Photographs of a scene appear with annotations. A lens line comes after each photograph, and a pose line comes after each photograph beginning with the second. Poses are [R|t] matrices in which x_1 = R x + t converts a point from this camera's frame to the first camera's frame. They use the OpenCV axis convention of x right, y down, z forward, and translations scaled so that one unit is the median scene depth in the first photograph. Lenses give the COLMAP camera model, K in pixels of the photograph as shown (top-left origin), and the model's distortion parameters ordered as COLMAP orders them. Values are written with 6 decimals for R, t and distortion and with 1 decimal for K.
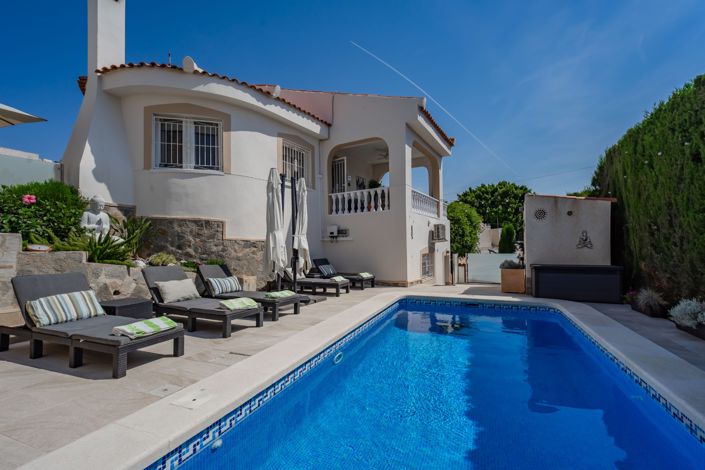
lens RADIAL K [[288.4, 0, 352.4], [0, 288.4, 244.0], [0, 0, 1]] dist [-0.000669, -0.000250]
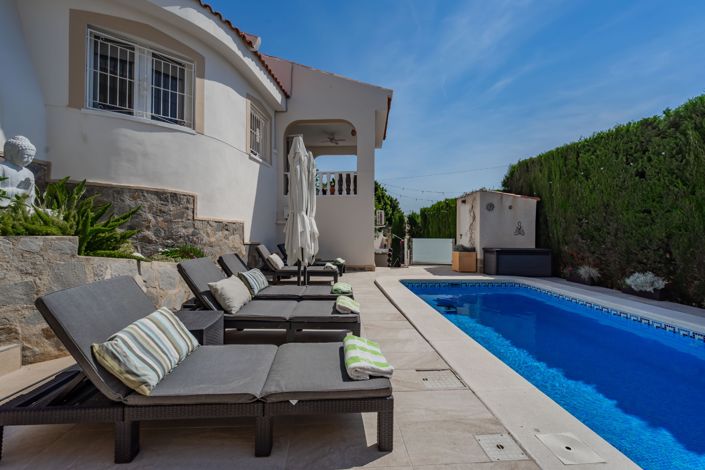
lens RADIAL K [[279.3, 0, 349.8], [0, 279.3, 228.0], [0, 0, 1]] dist [-0.000472, -0.000296]
pose [[0.911541, 0.018349, 0.410799, -0.387501], [-0.018662, 0.999821, -0.003248, 0.001144], [-0.410785, -0.004705, 0.911720, 0.171137]]
